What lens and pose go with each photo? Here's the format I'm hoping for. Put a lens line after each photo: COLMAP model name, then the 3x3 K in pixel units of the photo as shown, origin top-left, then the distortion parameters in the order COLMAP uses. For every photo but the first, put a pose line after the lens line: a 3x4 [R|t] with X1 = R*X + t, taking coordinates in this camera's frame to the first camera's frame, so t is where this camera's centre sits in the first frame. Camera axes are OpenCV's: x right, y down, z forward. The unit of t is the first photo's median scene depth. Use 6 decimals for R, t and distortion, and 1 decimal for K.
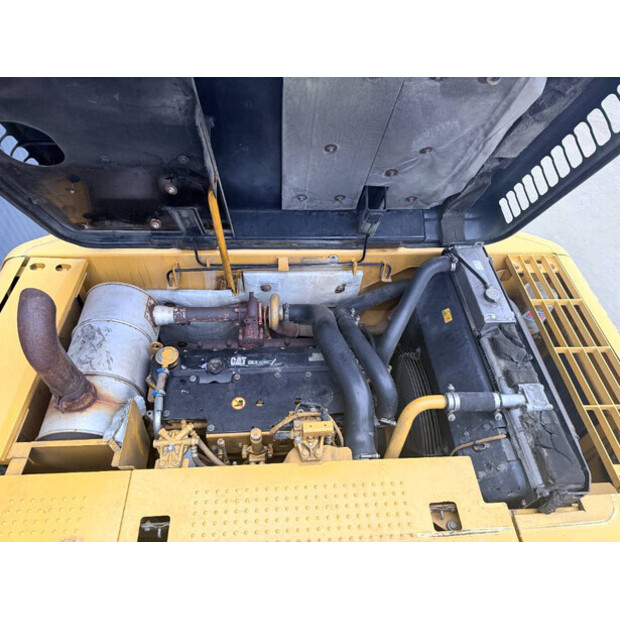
lens RADIAL K [[447.5, 0, 306.5], [0, 447.5, 317.8], [0, 0, 1]] dist [0.070274, -0.122757]
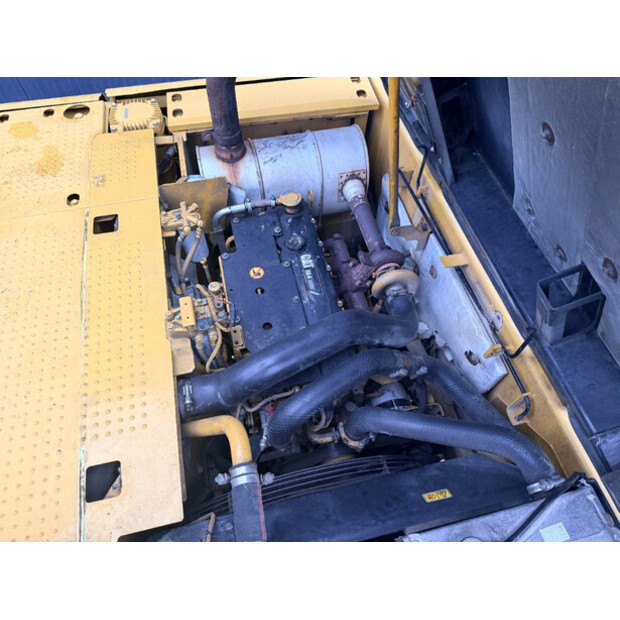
lens RADIAL K [[447.5, 0, 306.5], [0, 447.5, 317.8], [0, 0, 1]] dist [0.070274, -0.122757]
pose [[0.153327, 0.802049, -0.577242, 0.449789], [-0.760570, 0.468728, 0.449252, -0.248329], [0.630892, 0.370151, 0.681883, 0.438243]]
